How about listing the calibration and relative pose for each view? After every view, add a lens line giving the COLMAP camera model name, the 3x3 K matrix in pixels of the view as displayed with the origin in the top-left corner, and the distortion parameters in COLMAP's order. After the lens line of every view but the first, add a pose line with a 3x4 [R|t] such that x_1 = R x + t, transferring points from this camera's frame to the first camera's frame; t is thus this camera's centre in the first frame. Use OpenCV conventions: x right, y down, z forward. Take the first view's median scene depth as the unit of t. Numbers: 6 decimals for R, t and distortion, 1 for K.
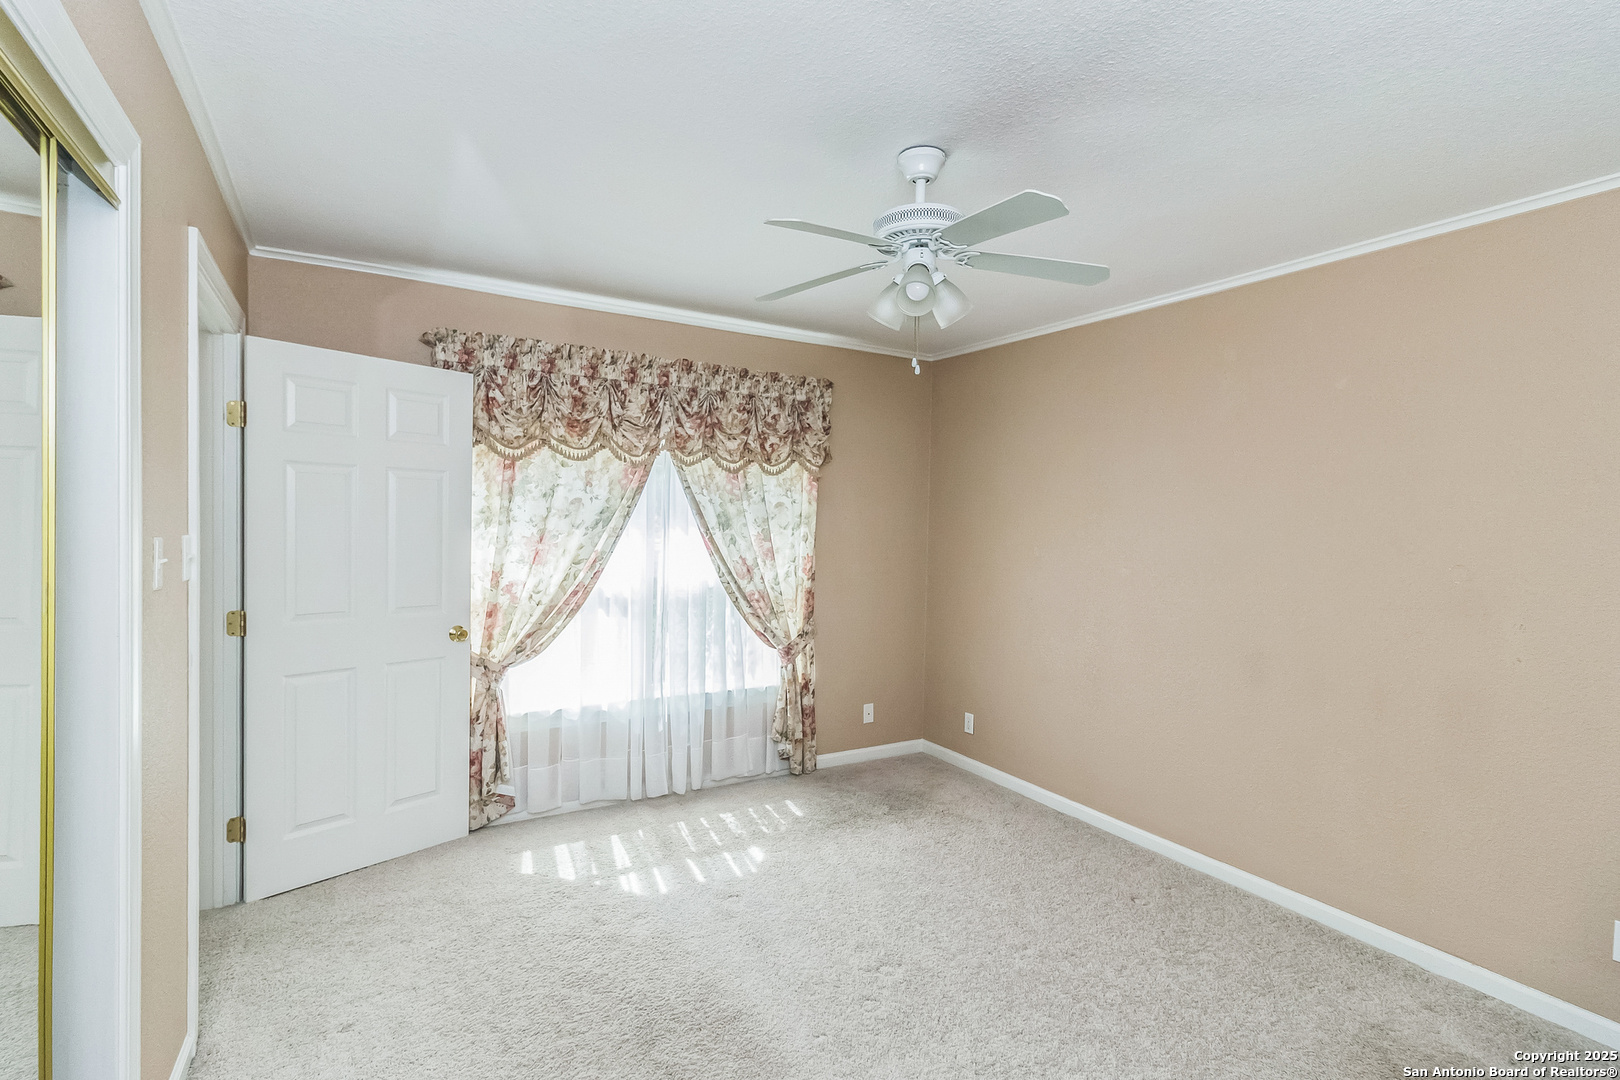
lens RADIAL K [[763.2, 0, 817.2], [0, 763.2, 536.9], [0, 0, 1]] dist [0.015380, 0.000072]
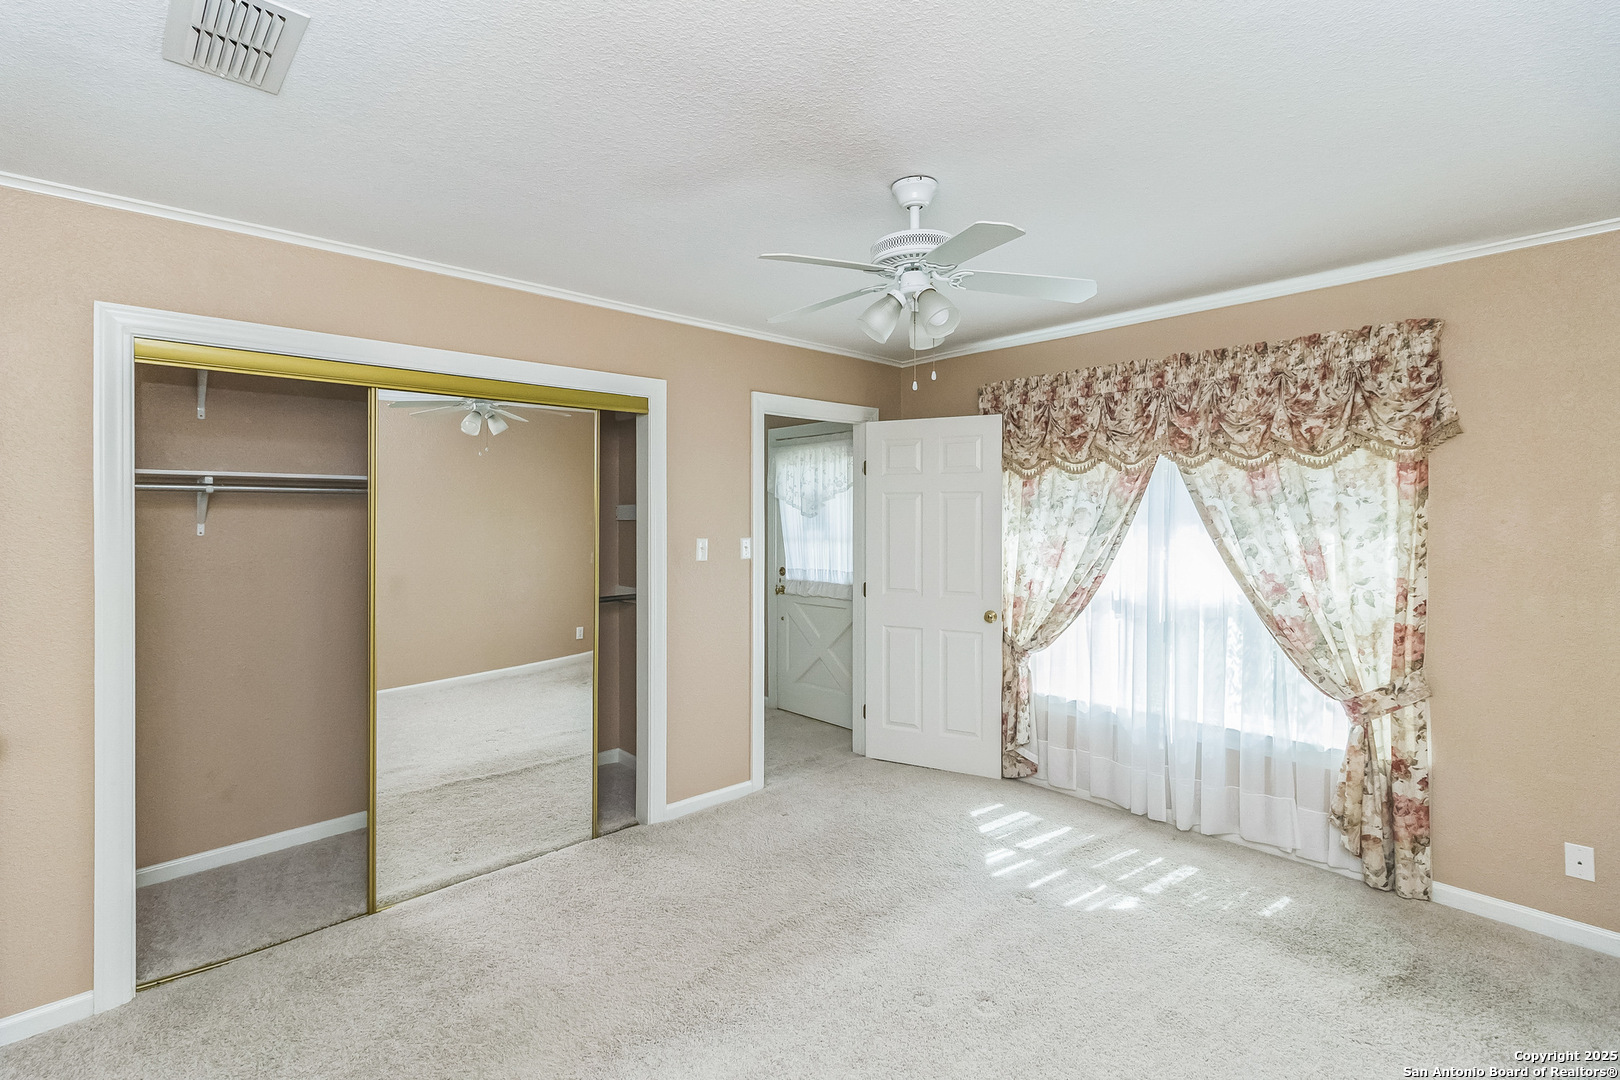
lens RADIAL K [[763.2, 0, 889.2], [0, 763.2, 504.2], [0, 0, 1]] dist [0.015380, 0.000072]
pose [[0.258895, -0.031167, -0.965402, 0.621310], [-0.011607, 0.999307, -0.035375, -0.013367], [0.965836, 0.020364, 0.258354, 0.422166]]
